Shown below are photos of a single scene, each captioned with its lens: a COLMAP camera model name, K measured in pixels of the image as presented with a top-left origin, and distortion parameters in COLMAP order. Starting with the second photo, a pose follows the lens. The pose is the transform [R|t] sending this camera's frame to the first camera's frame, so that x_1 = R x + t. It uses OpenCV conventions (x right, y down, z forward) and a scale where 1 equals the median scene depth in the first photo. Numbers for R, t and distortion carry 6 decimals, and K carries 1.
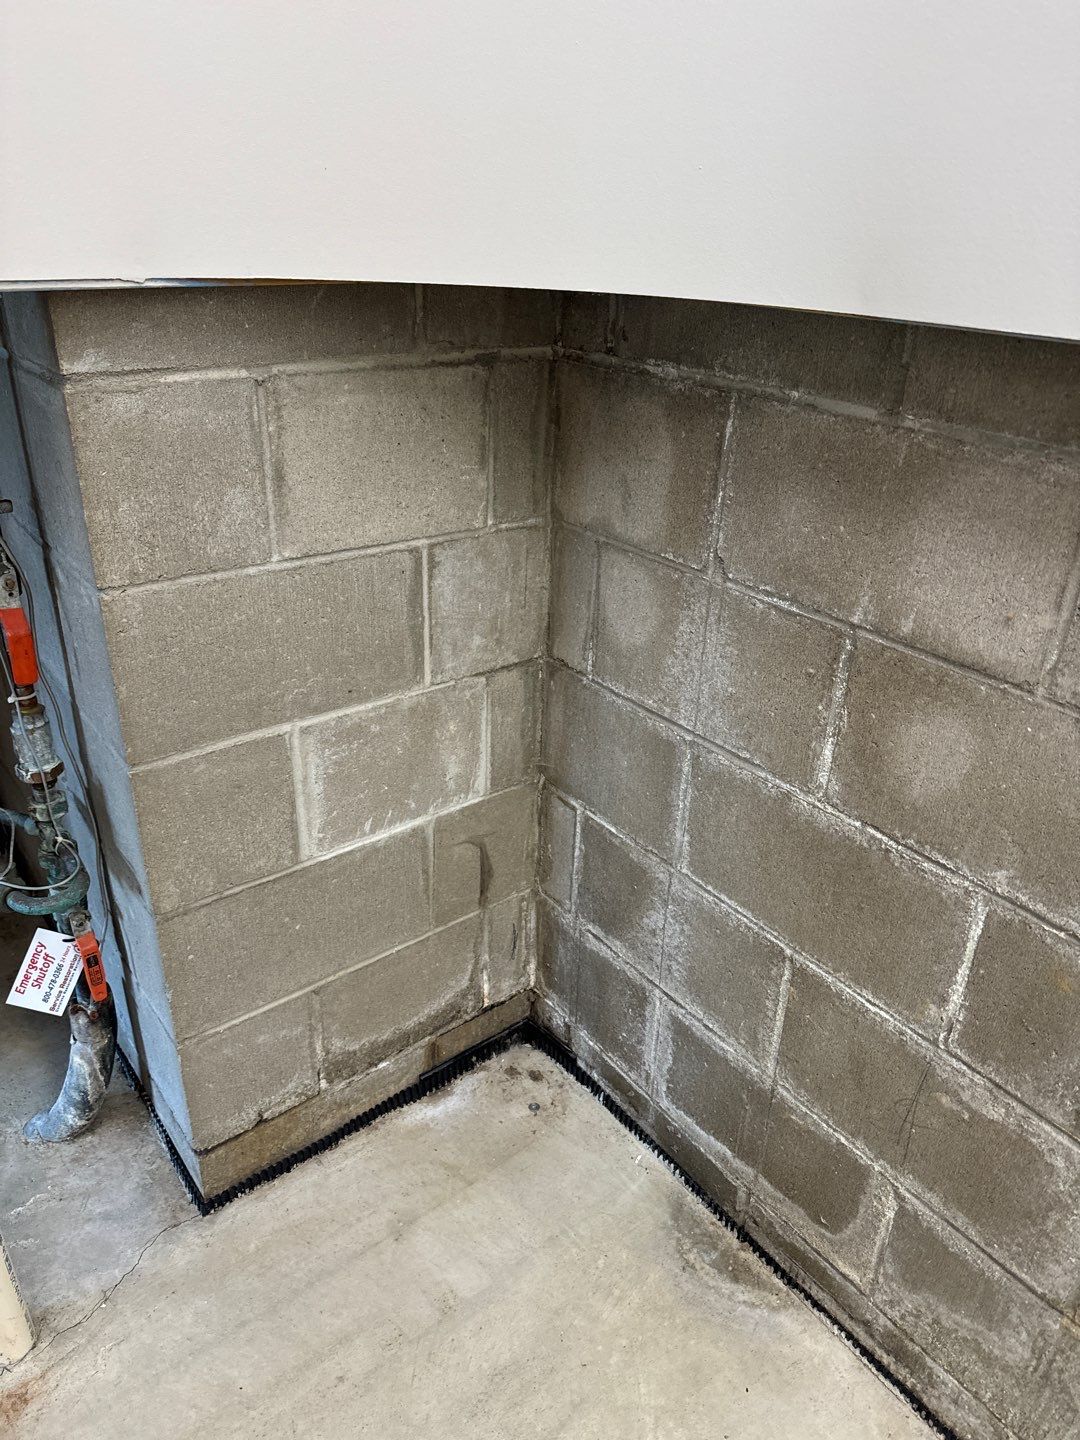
lens RADIAL K [[1001.5, 0, 537.0], [0, 1001.5, 726.4], [0, 0, 1]] dist [0.124495, -0.213550]
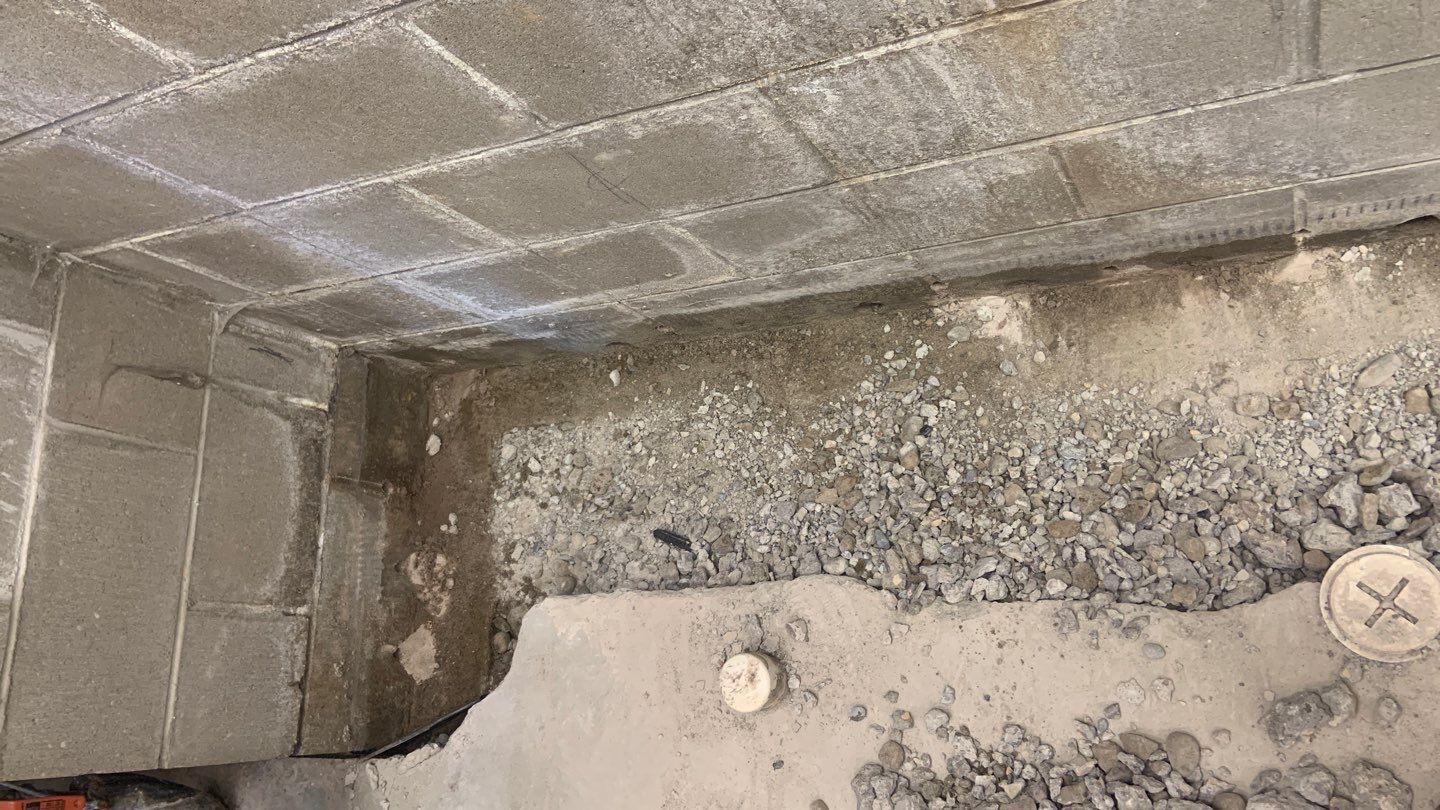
lens RADIAL K [[1079.5, 0, 692.1], [0, 1079.5, 400.5], [0, 0, 1]] dist [0.134926, -0.177848]
pose [[0.530835, -0.838525, -0.122840, 0.293585], [0.751643, 0.398881, 0.525287, 0.012311], [-0.391468, -0.371173, 0.842012, 0.080936]]
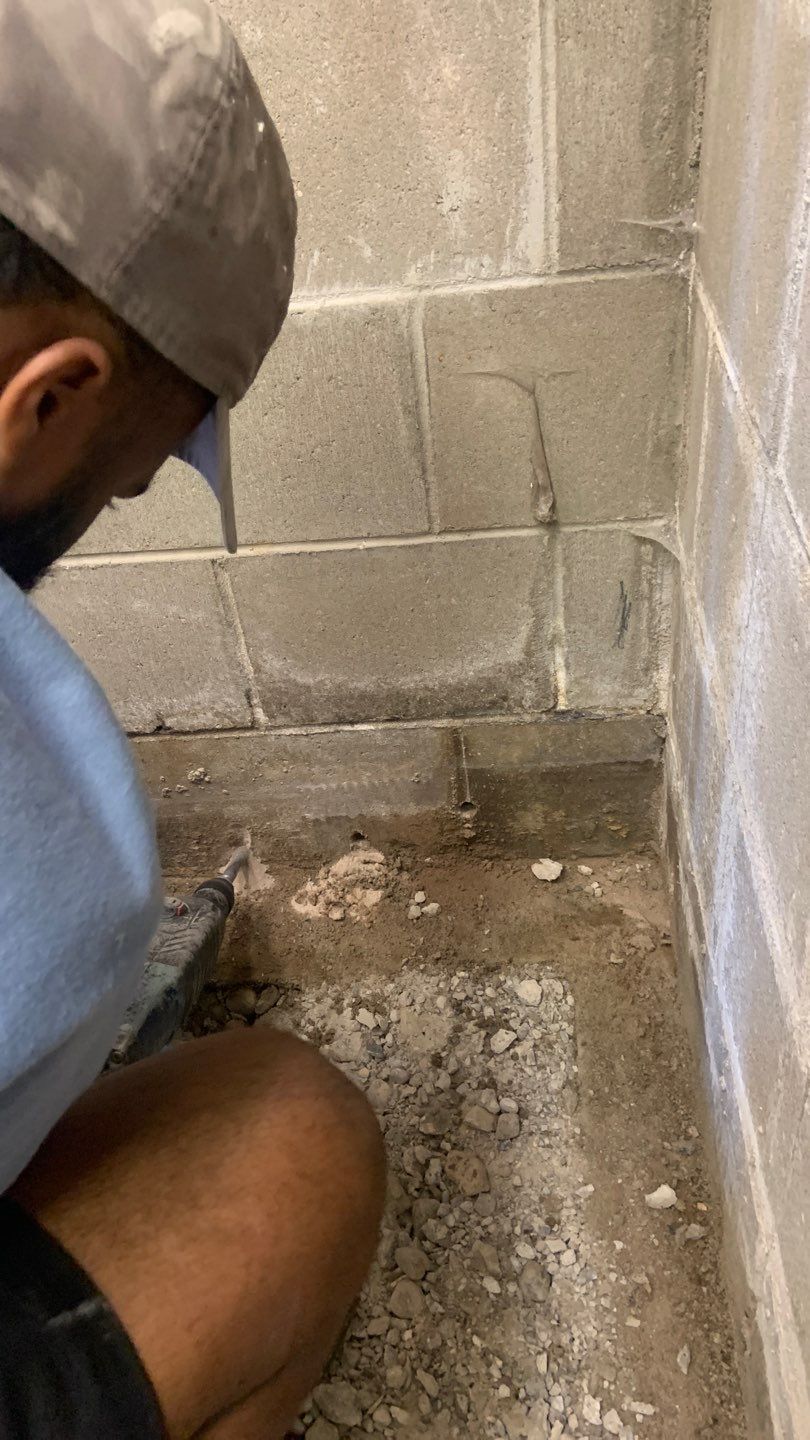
lens RADIAL K [[1079.5, 0, 405.9], [0, 1079.5, 701.9], [0, 0, 1]] dist [0.134926, -0.177848]
pose [[0.745803, 0.334264, -0.576234, 0.288321], [-0.178740, 0.933691, 0.310280, 0.116161], [0.641740, -0.128412, 0.756096, 0.571831]]
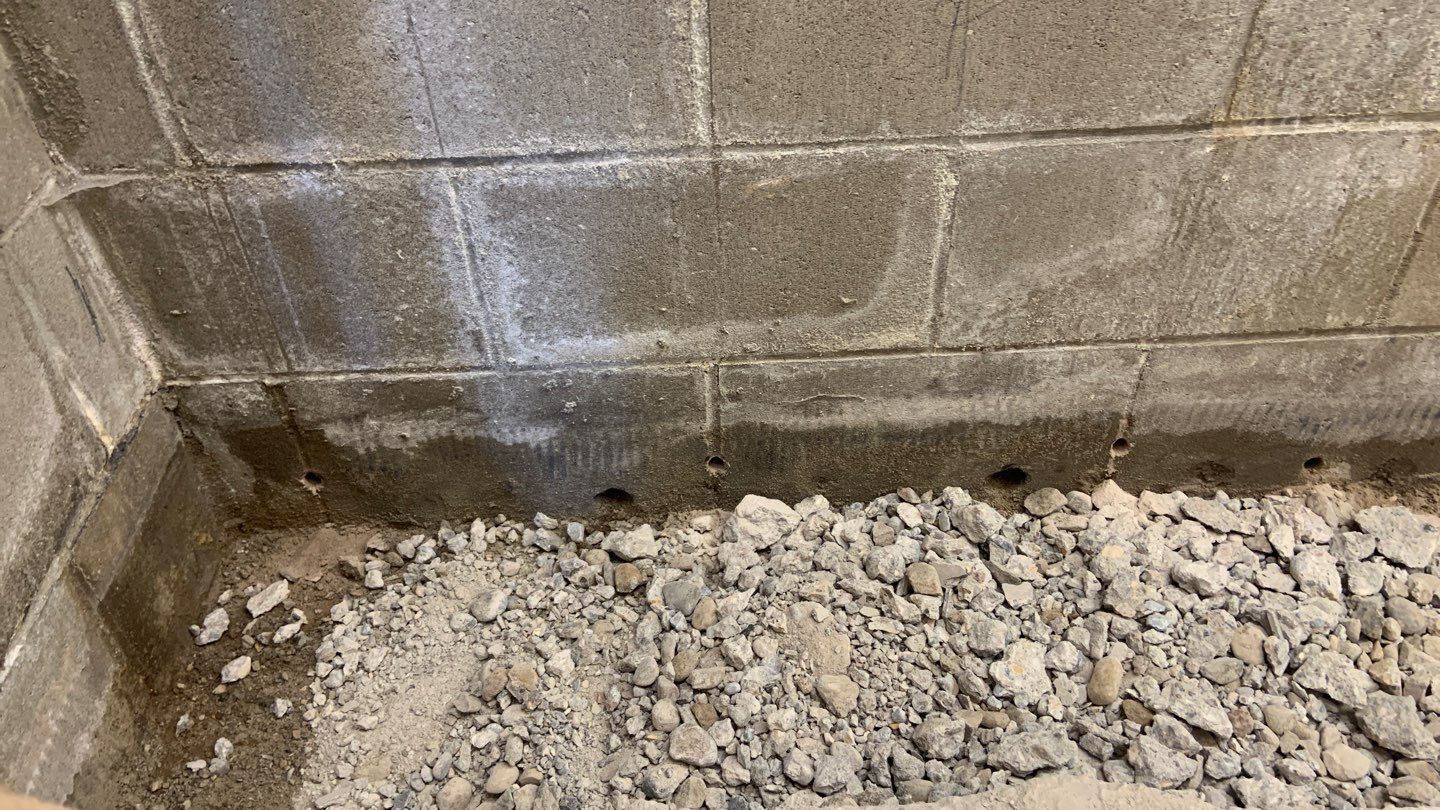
lens RADIAL K [[1084.3, 0, 705.8], [0, 1084.3, 393.8], [0, 0, 1]] dist [0.120837, -0.155414]
pose [[0.585405, -0.562821, 0.583552, -0.216955], [0.412550, 0.826416, 0.383196, 0.201547], [-0.697927, 0.016420, 0.715980, 0.500334]]
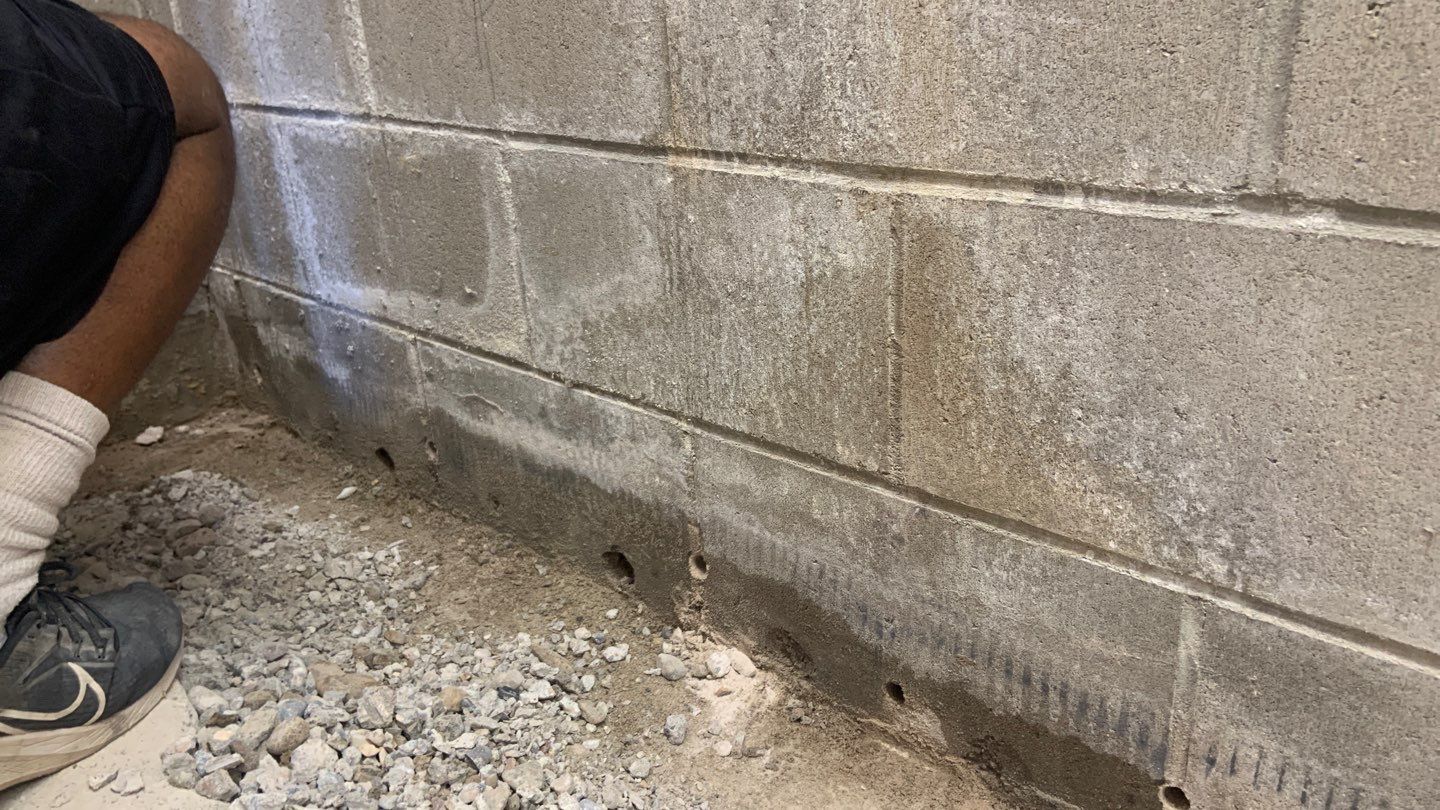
lens RADIAL K [[1084.3, 0, 705.8], [0, 1084.3, 393.8], [0, 0, 1]] dist [0.120837, -0.155414]
pose [[0.983762, -0.139050, 0.113481, 0.321923], [0.149108, 0.985114, -0.085541, 0.599269], [-0.099897, 0.101073, 0.989851, 0.199565]]
